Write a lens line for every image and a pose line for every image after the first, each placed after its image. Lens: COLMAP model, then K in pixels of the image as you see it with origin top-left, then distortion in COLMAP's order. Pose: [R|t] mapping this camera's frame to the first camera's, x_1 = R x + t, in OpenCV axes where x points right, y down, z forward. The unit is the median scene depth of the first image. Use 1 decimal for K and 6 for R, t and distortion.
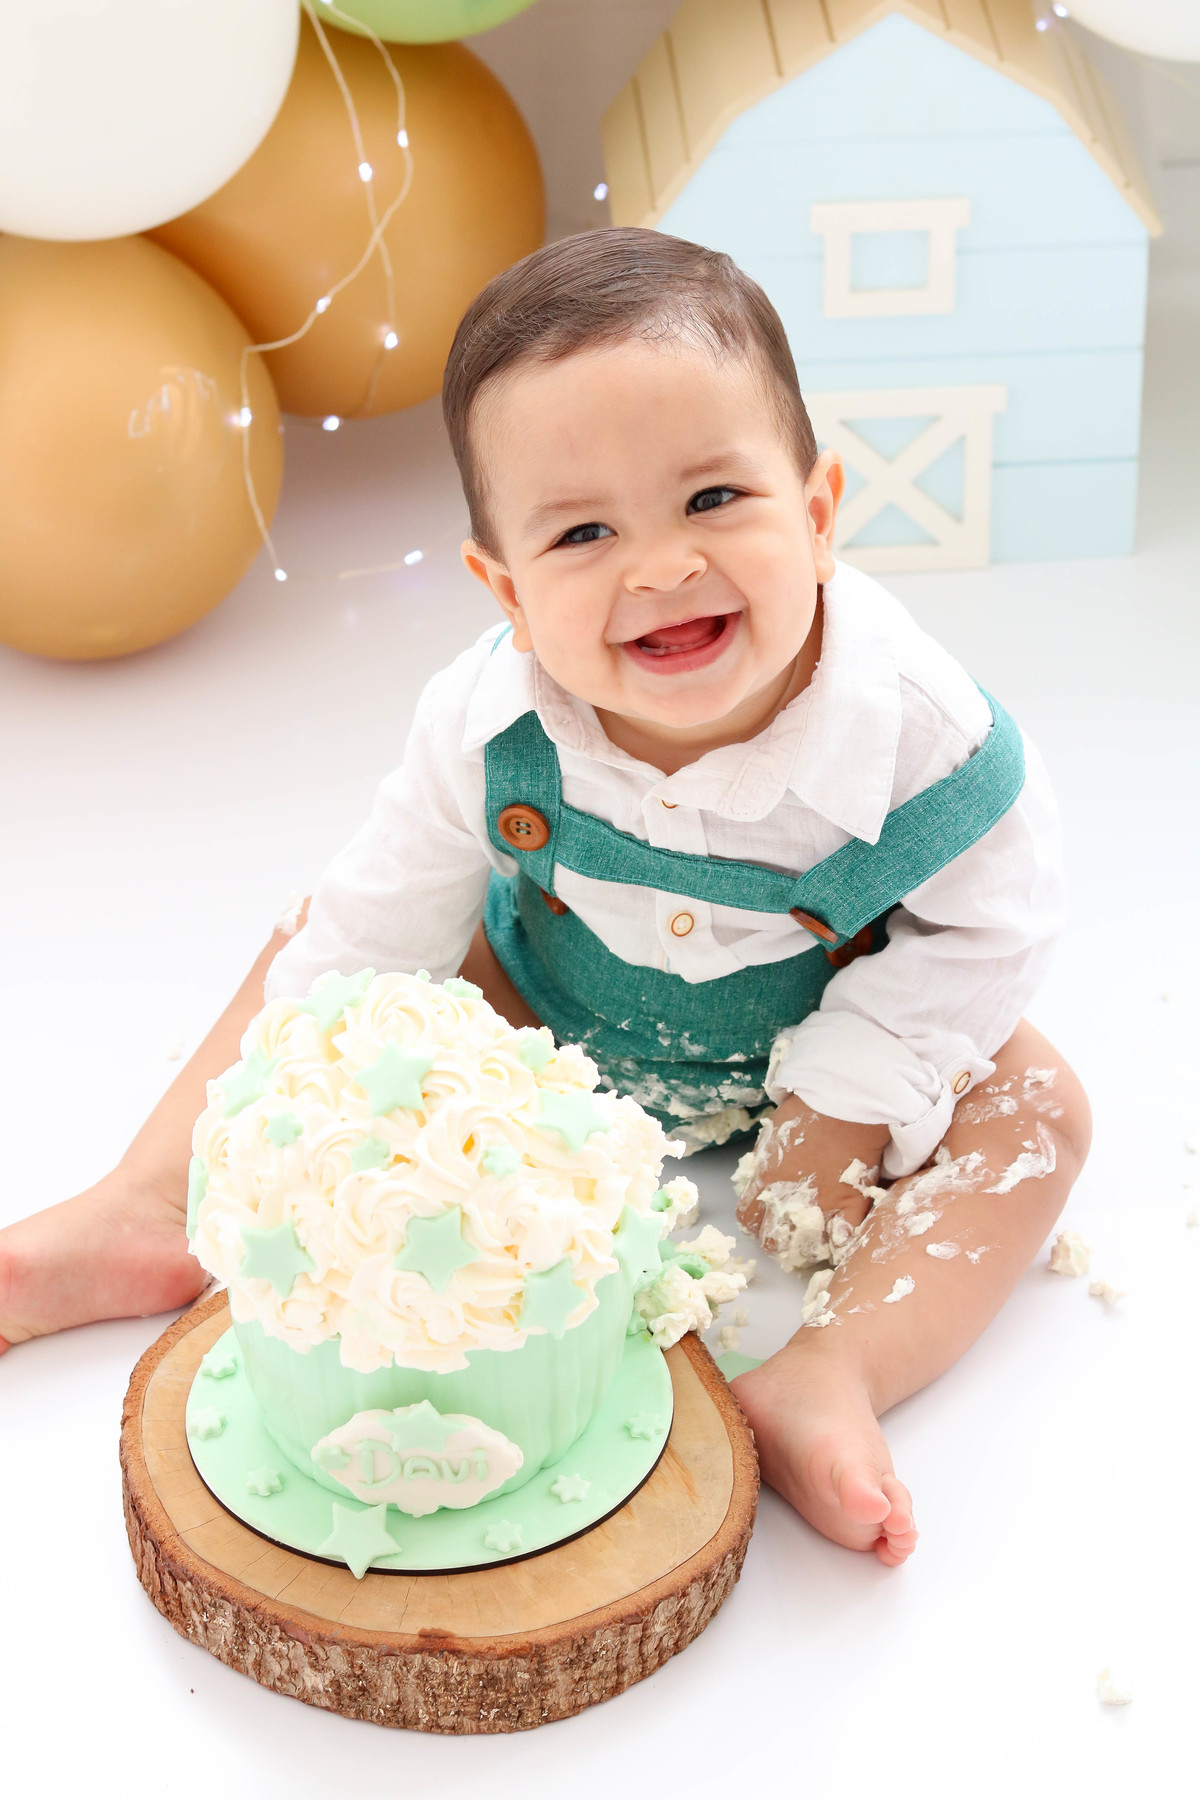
lens RADIAL K [[4341.5, 0, 621.1], [0, 4341.5, 920.1], [0, 0, 1]] dist [0.040425, 0.000000]
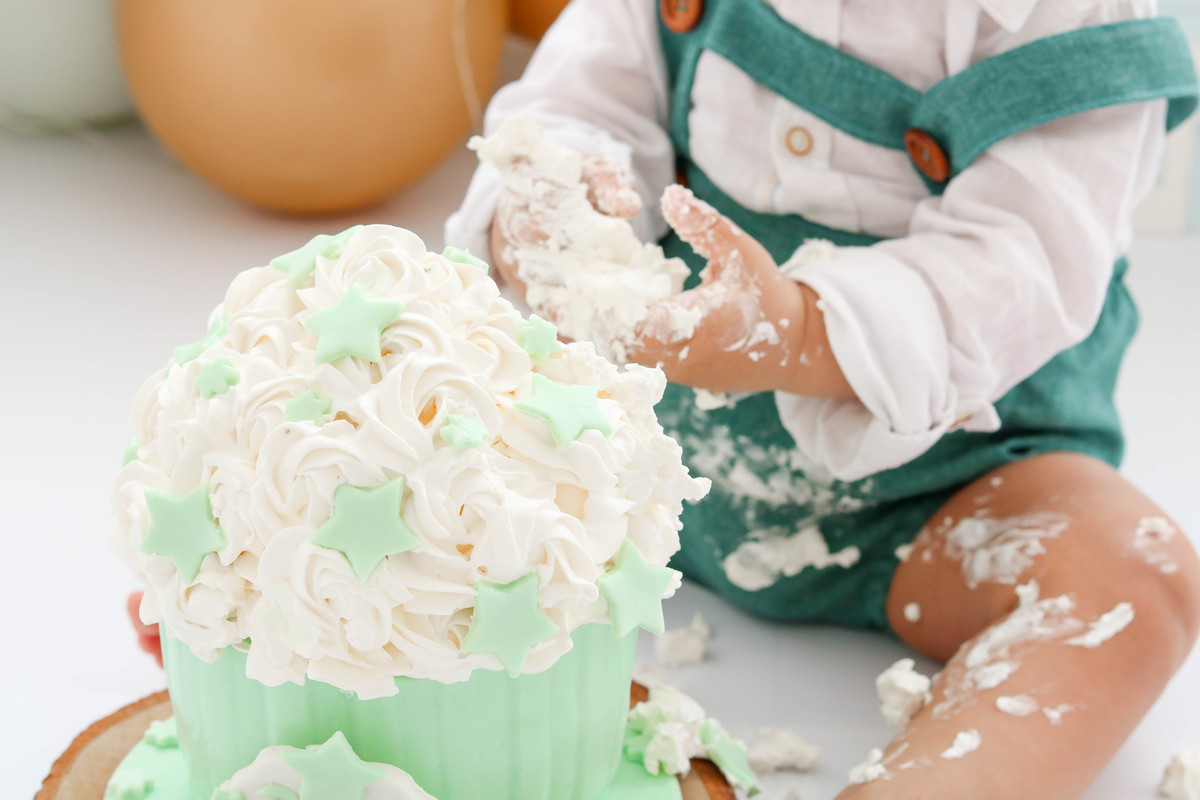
lens RADIAL K [[2860.3, 0, 589.3], [0, 2860.3, 395.6], [0, 0, 1]] dist [-0.002245, 0.000000]
pose [[0.984890, 0.103229, -0.139054, 0.066914], [-0.127429, 0.975704, -0.178221, 0.137253], [0.117278, 0.193248, 0.974116, 0.474189]]
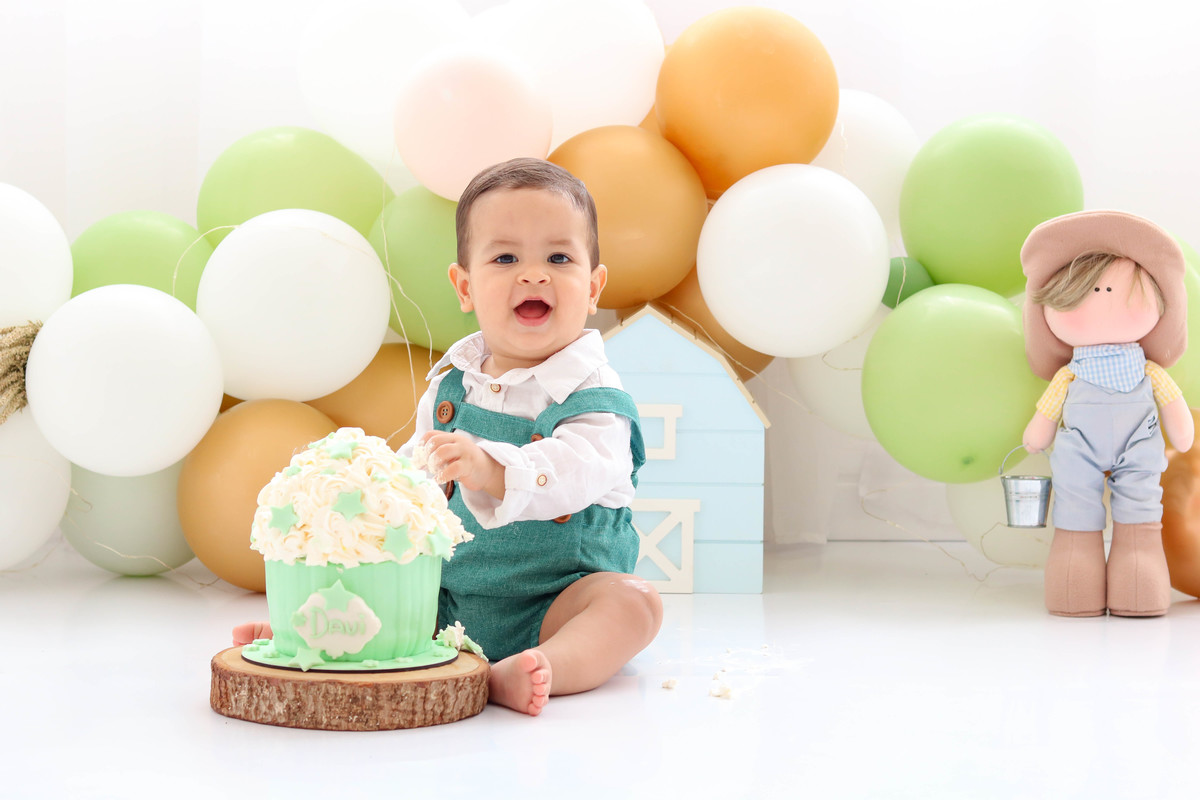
lens RADIAL K [[2894.3, 0, 601.7], [0, 2894.3, 392.5], [0, 0, 1]] dist [0.040425, 0.000000]
pose [[0.996385, 0.038817, -0.075560, 0.207361], [-0.071517, 0.863323, -0.499559, 0.784960], [0.045841, 0.503157, 0.862978, -0.384679]]
